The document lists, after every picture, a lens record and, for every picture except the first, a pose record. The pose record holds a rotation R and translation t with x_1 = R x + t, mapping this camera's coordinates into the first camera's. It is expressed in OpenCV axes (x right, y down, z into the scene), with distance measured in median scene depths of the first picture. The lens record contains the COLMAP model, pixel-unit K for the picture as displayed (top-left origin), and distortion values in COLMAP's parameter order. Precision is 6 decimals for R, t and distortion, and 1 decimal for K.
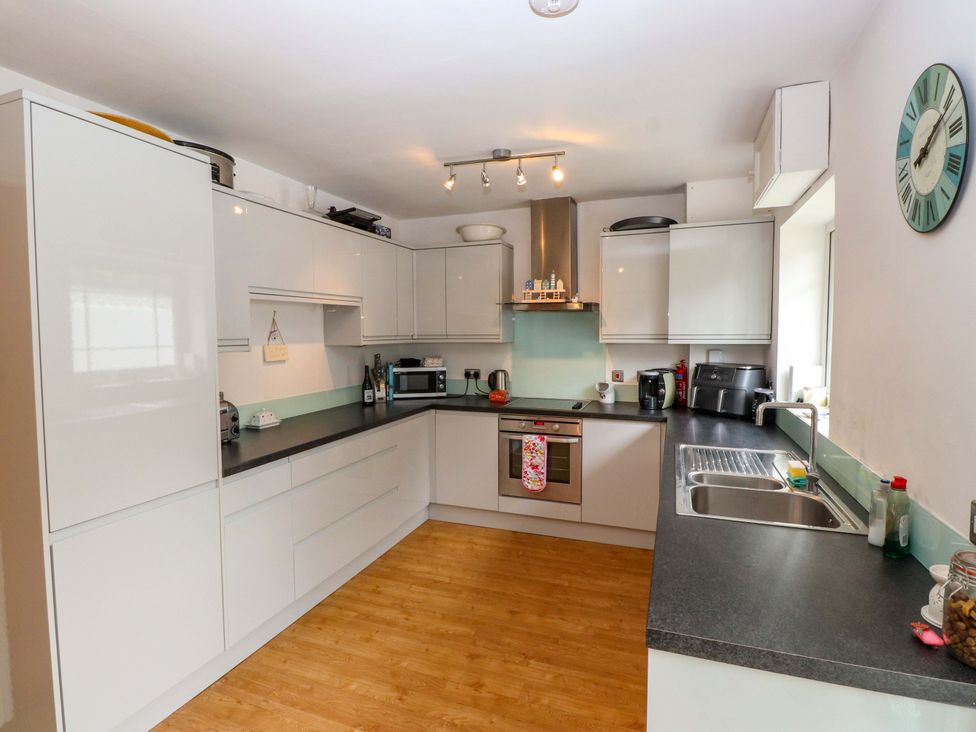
lens RADIAL K [[507.9, 0, 481.3], [0, 507.9, 360.1], [0, 0, 1]] dist [-0.001558, -0.011233]
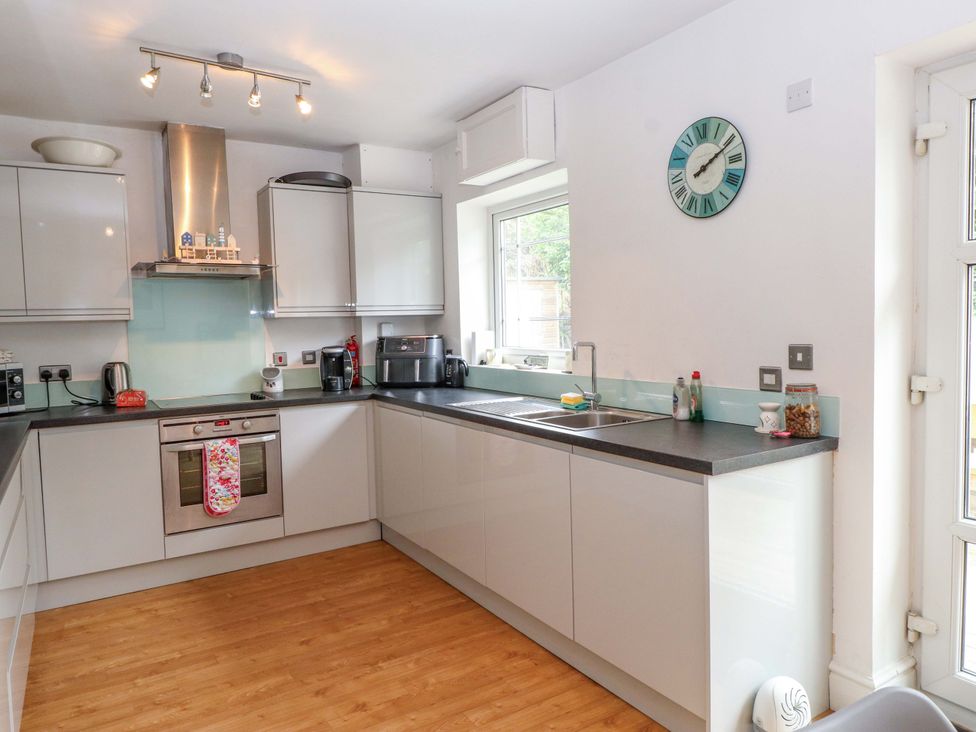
lens RADIAL K [[663.3, 0, 484.0], [0, 663.3, 358.8], [0, 0, 1]] dist [0.006828, -0.013931]
pose [[0.608140, -0.054446, 0.791961, -0.479335], [0.068469, 0.997525, 0.016001, 0.045227], [-0.790872, 0.044494, 0.610362, 0.098834]]
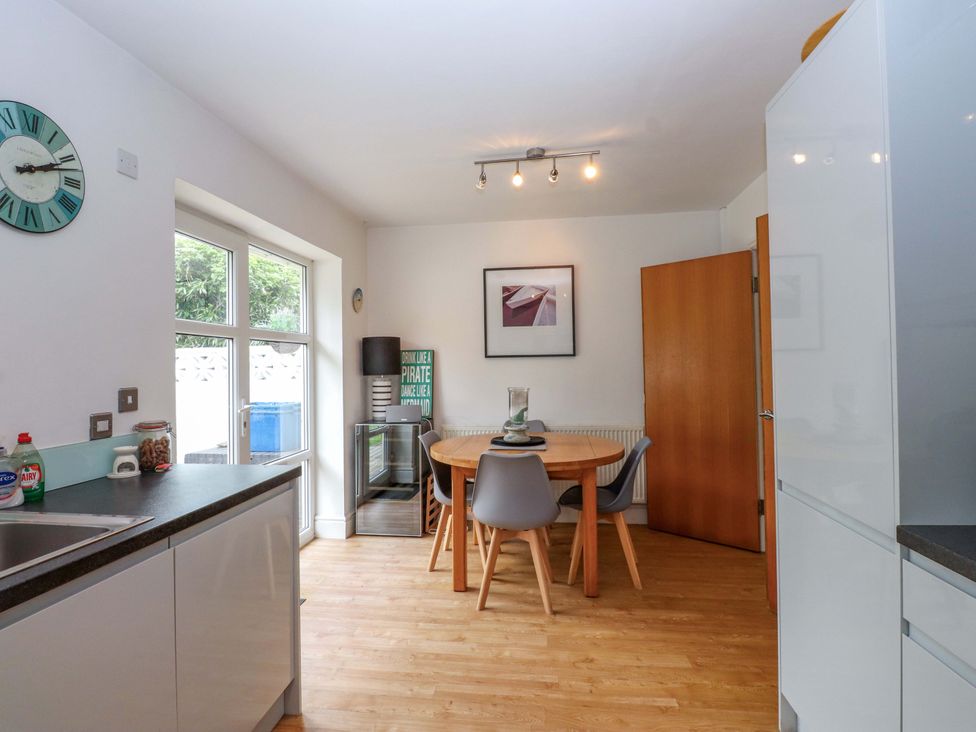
lens RADIAL K [[507.9, 0, 487.9], [0, 507.9, 357.1], [0, 0, 1]] dist [-0.001558, -0.011233]
pose [[-0.972774, 0.011440, -0.231474, 0.018741], [0.001140, 0.999005, 0.044582, 0.003040], [0.231754, 0.043105, -0.971819, 0.926461]]
